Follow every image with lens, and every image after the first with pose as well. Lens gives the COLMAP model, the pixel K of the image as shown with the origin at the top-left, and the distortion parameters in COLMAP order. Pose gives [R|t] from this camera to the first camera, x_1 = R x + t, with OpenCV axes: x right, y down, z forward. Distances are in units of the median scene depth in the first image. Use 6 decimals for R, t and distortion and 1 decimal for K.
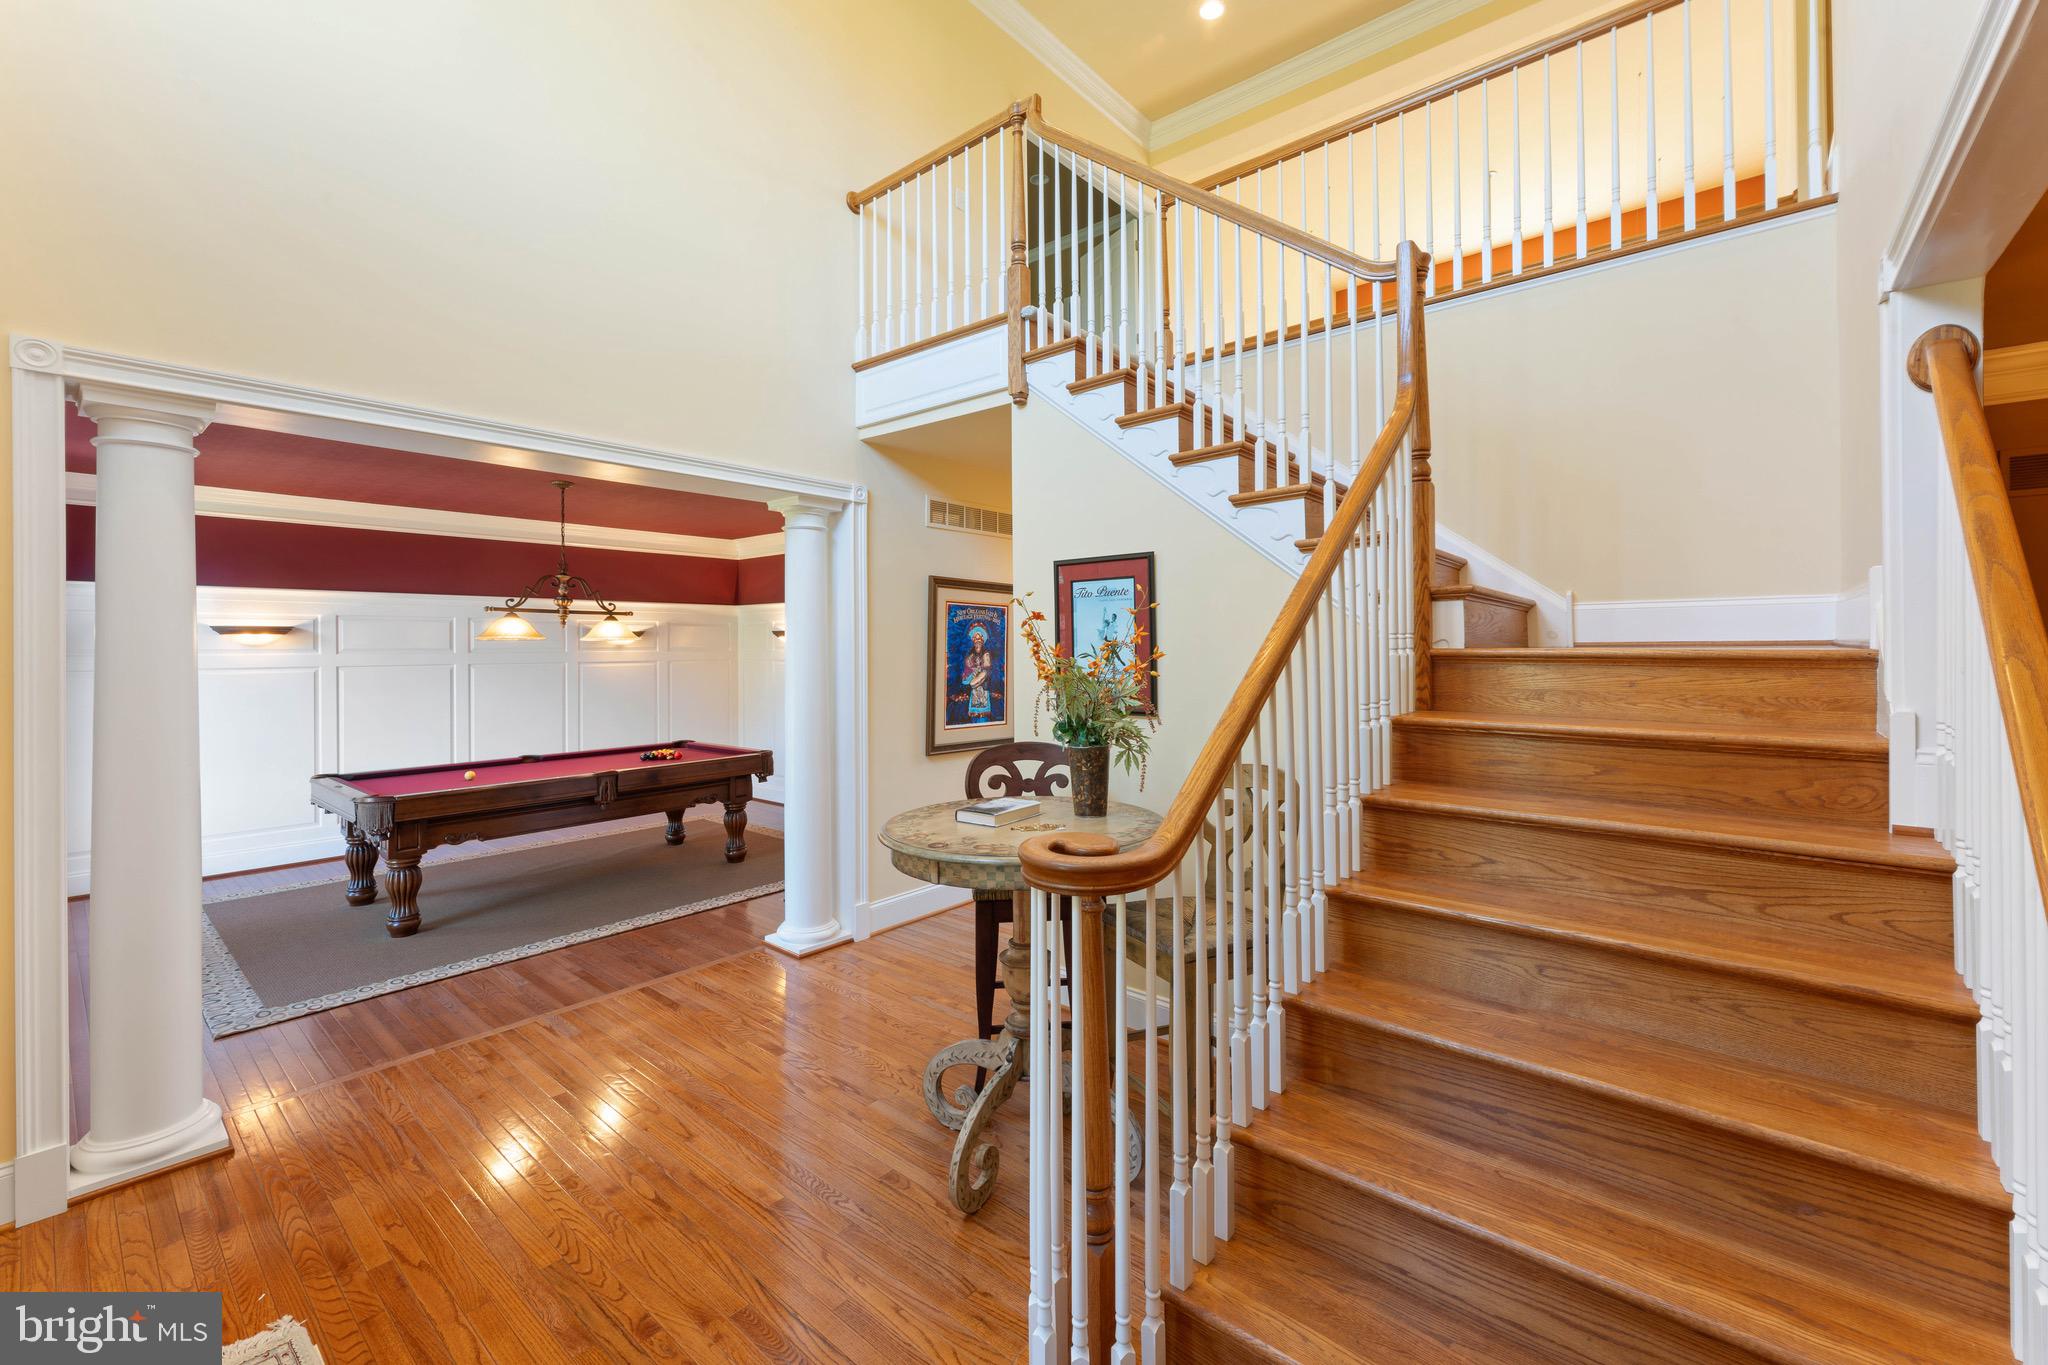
lens RADIAL K [[830.5, 0, 1024.4], [0, 830.5, 649.5], [0, 0, 1]] dist [0.000919, 0.000004]
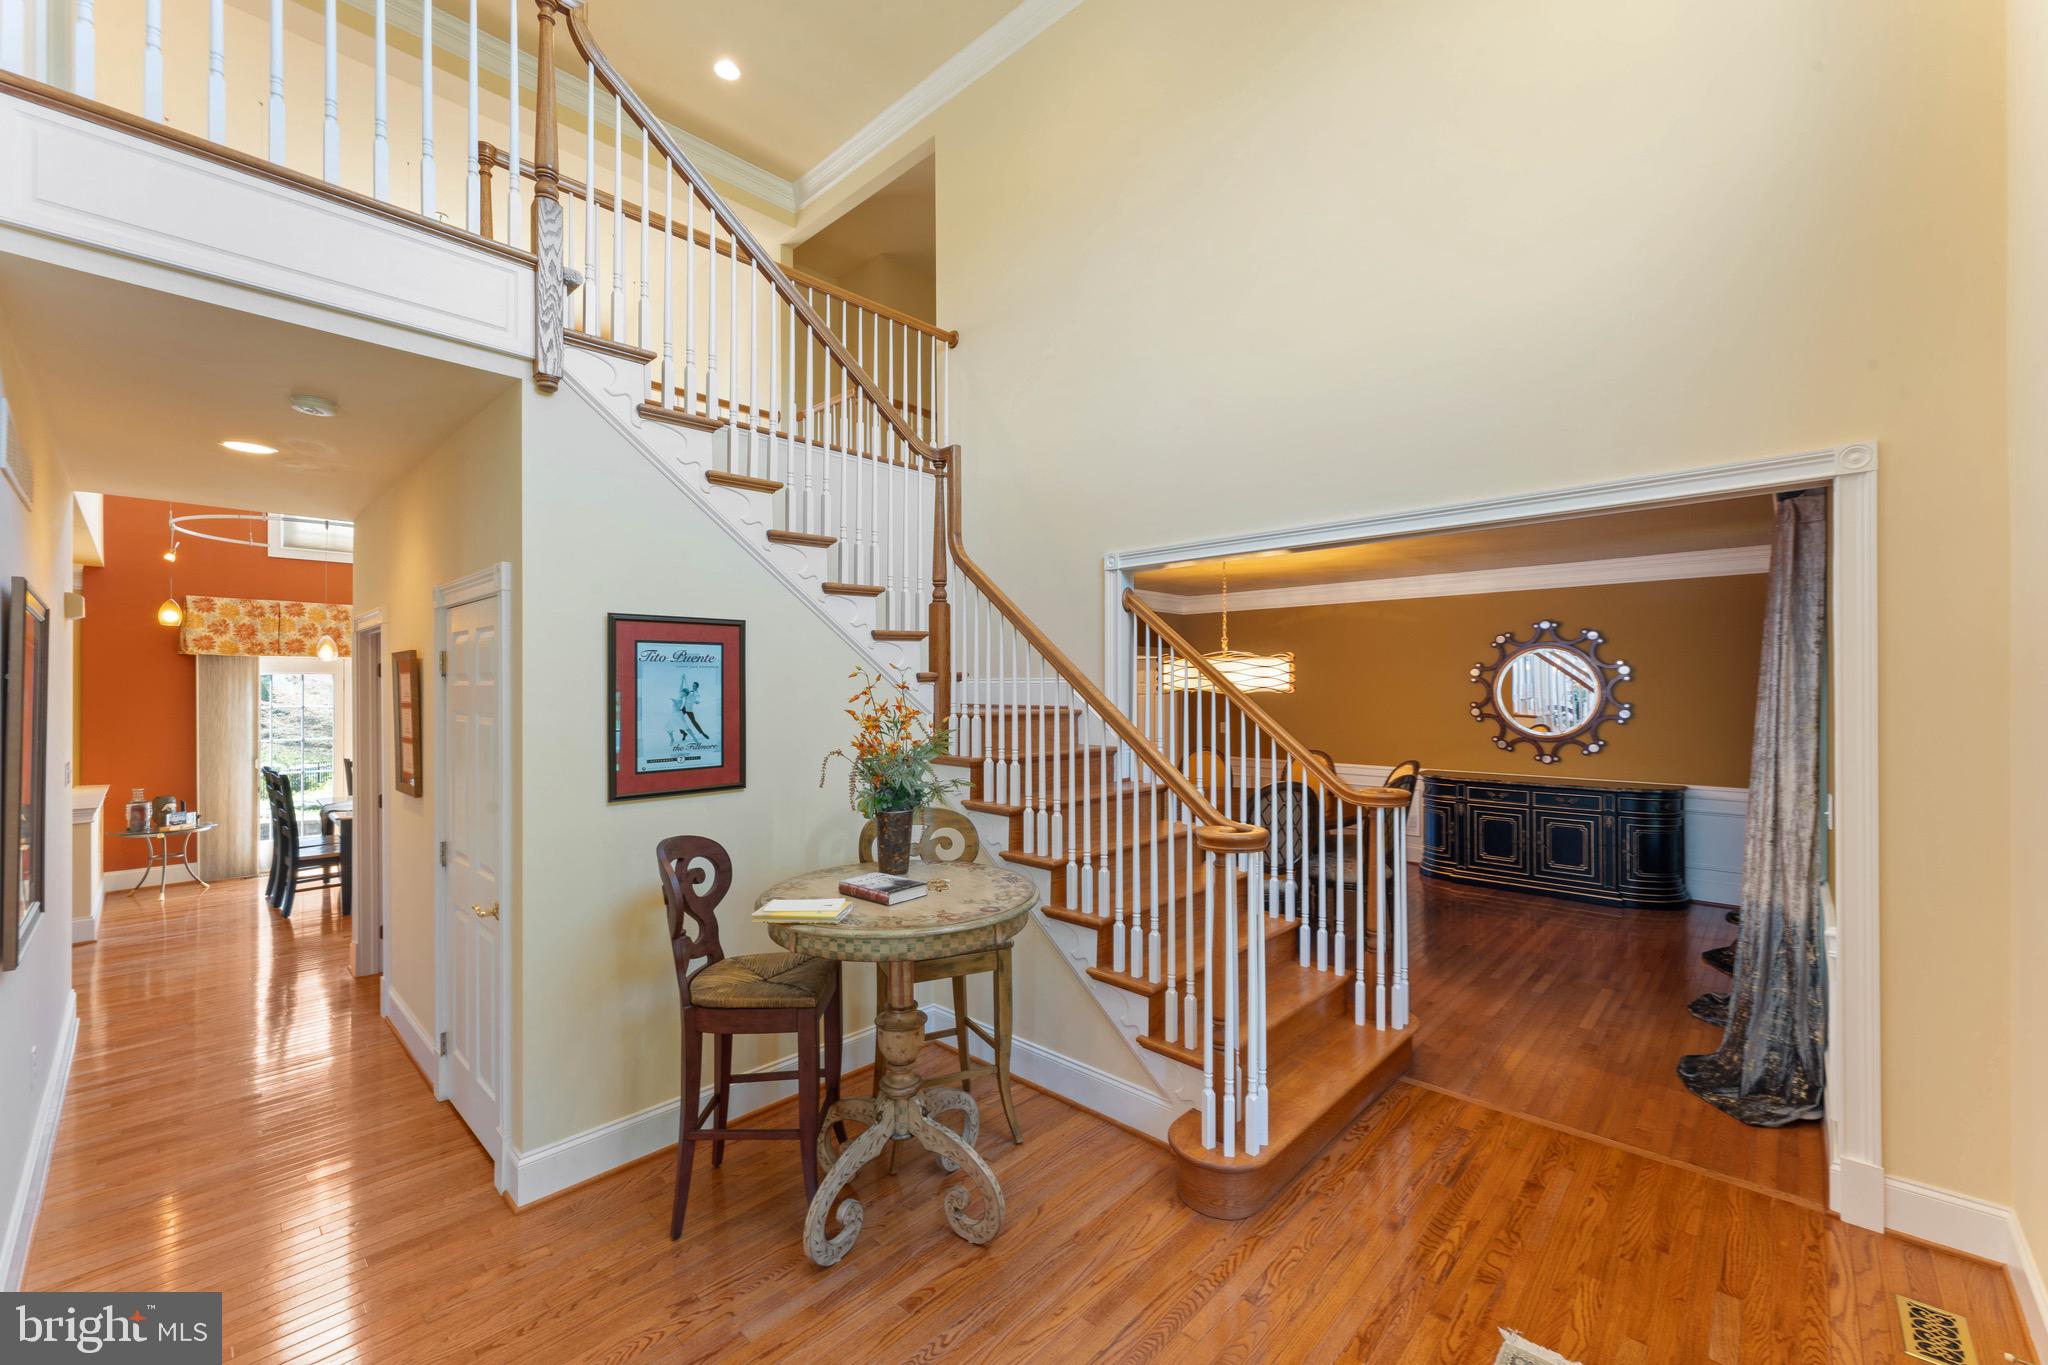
lens RADIAL K [[830.5, 0, 1022.2], [0, 830.5, 681.1], [0, 0, 1]] dist [0.000919, 0.000004]
pose [[0.057295, -0.001097, 0.998357, -0.770819], [-0.003151, 0.999994, 0.001280, -0.046204], [-0.998352, -0.003220, 0.057292, 0.586632]]
